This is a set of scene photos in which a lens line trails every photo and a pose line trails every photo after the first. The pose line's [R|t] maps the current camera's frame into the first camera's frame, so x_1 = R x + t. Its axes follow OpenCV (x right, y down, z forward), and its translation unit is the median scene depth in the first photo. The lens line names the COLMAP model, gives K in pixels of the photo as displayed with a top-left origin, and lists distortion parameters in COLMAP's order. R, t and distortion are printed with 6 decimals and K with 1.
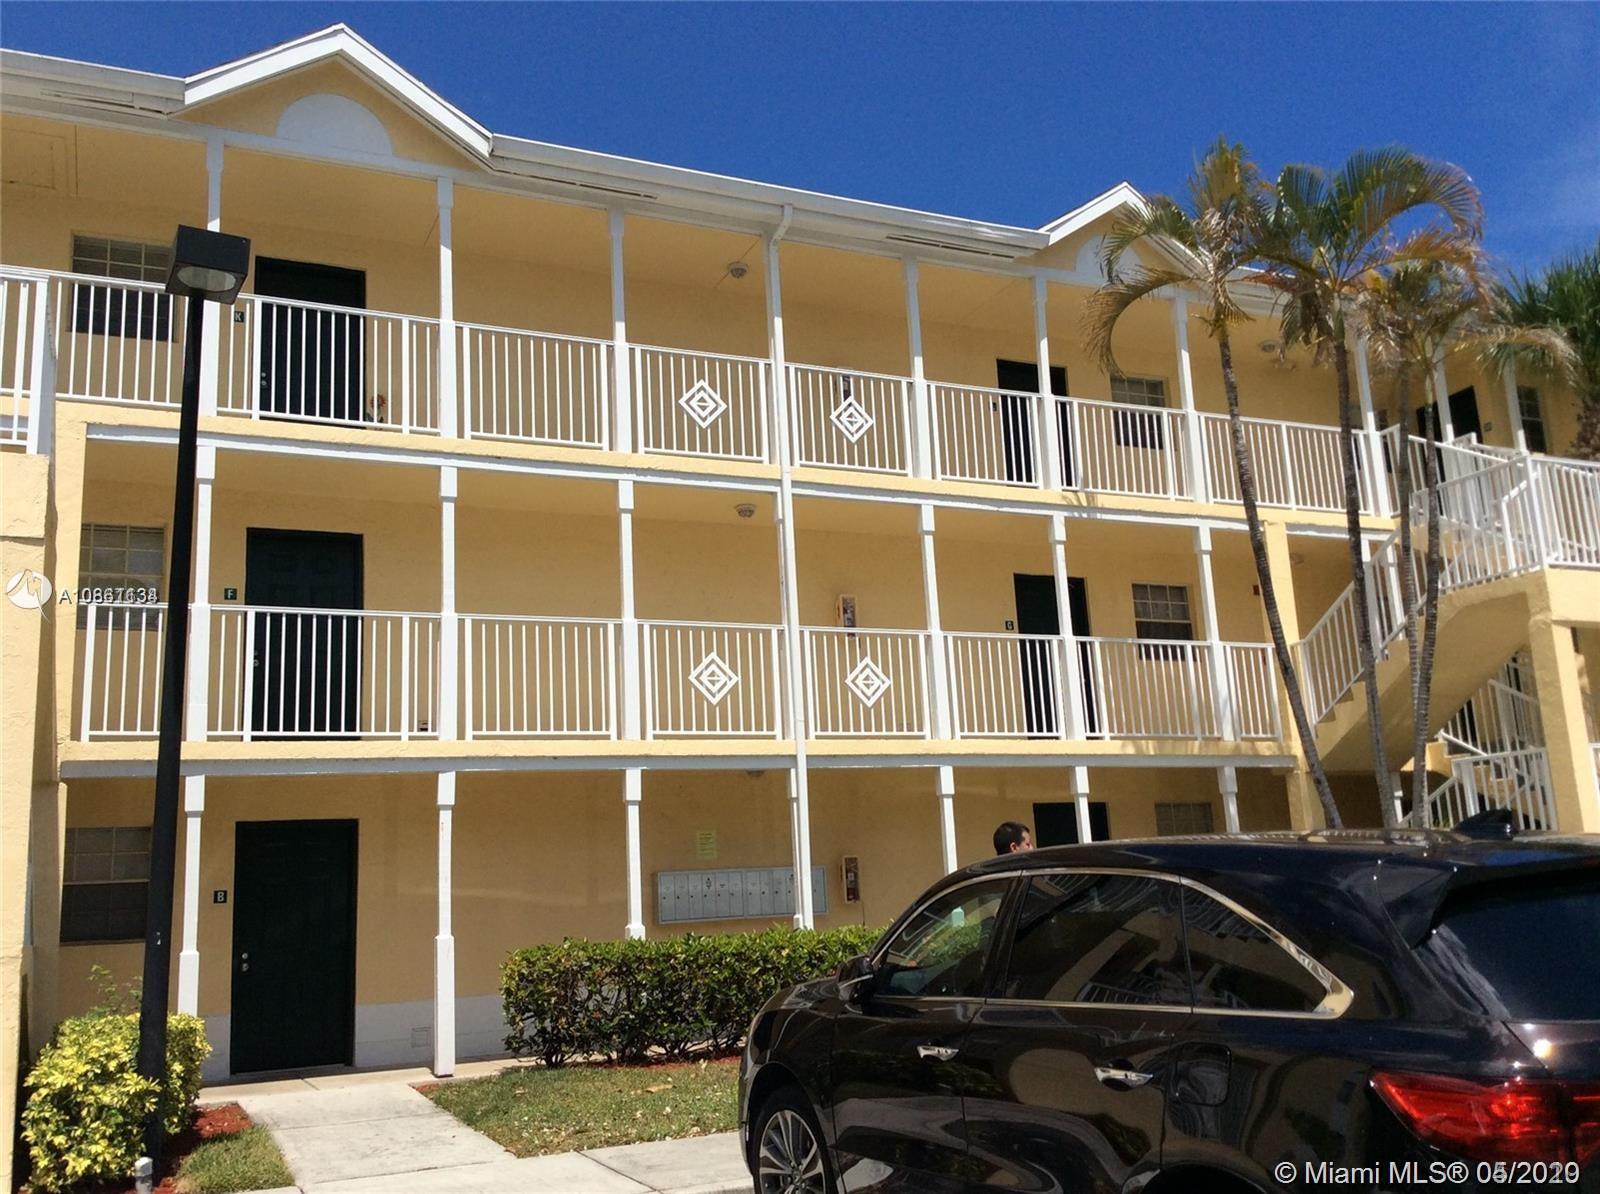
lens RADIAL K [[1471.2, 0, 811.8], [0, 1471.2, 601.5], [0, 0, 1]] dist [0.143287, -0.298878]
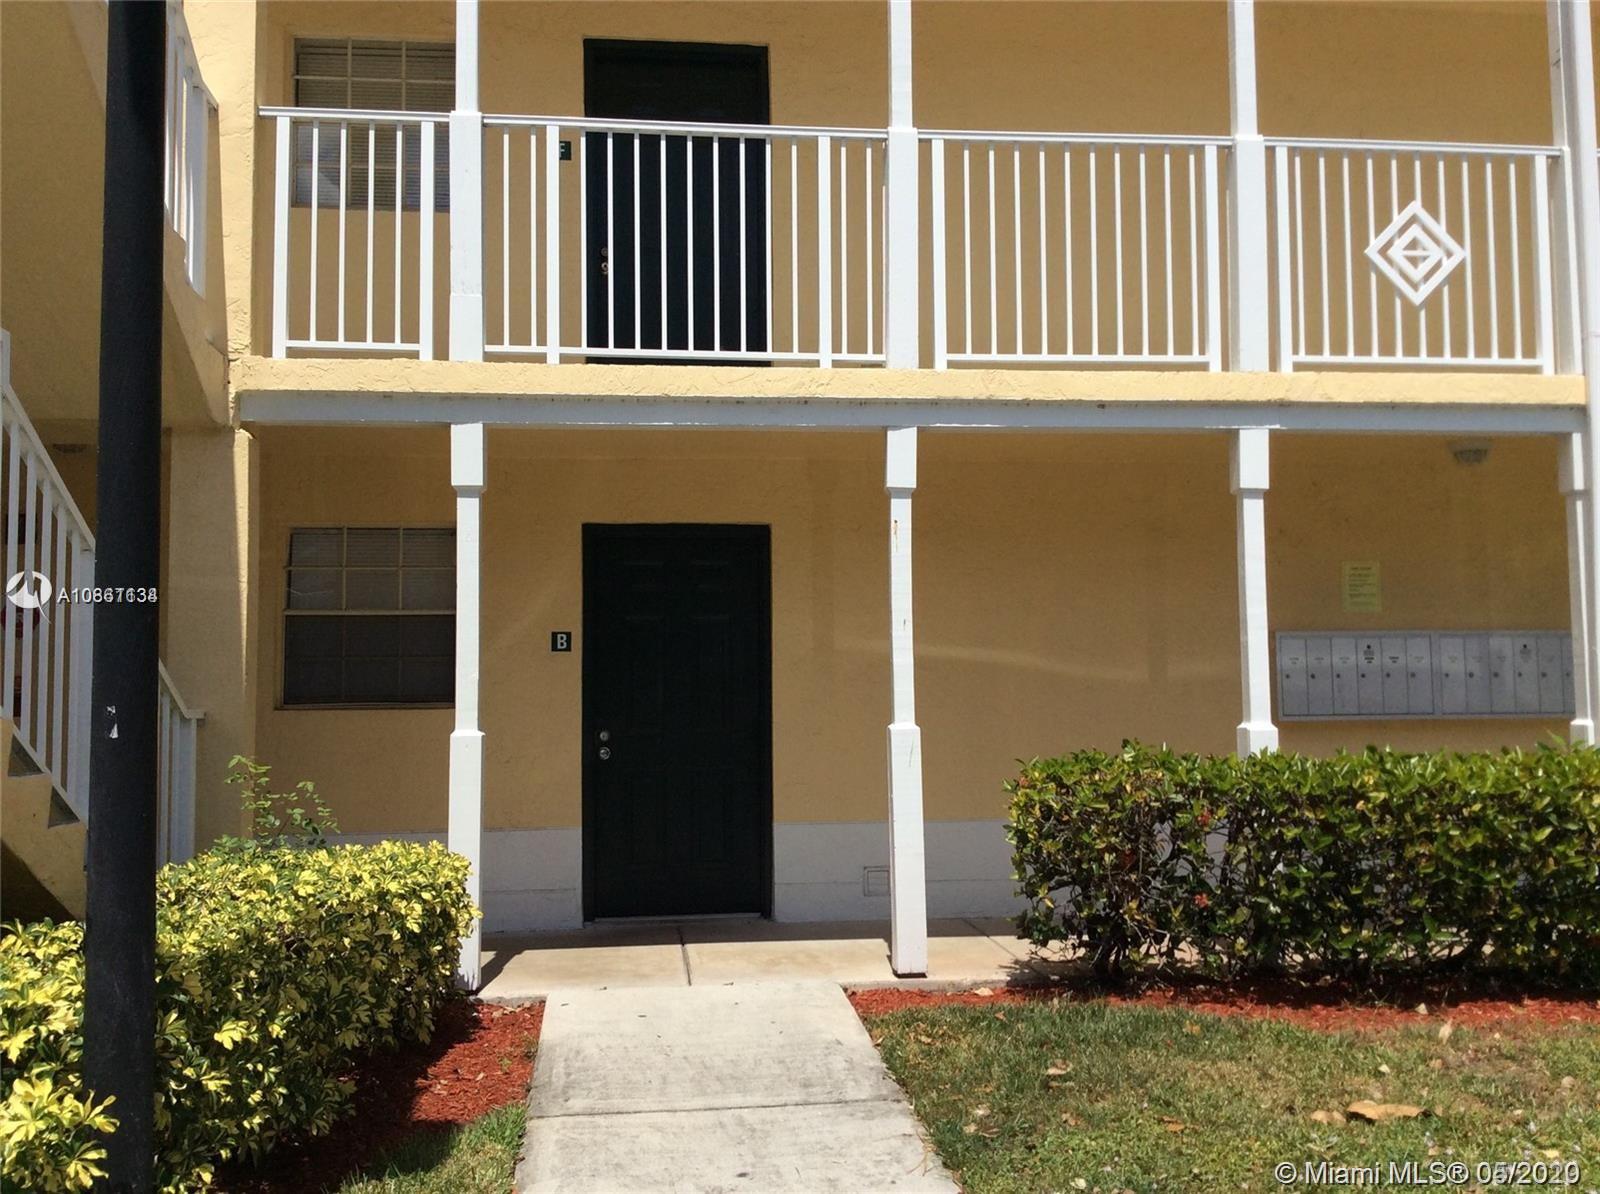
lens RADIAL K [[1471.2, 0, 811.8], [0, 1471.2, 601.5], [0, 0, 1]] dist [0.143287, -0.298878]
pose [[0.946985, 0.022237, -0.320506, -0.102059], [0.025741, 0.989143, 0.144686, 0.096775], [0.320244, -0.145266, 0.936131, 0.470434]]
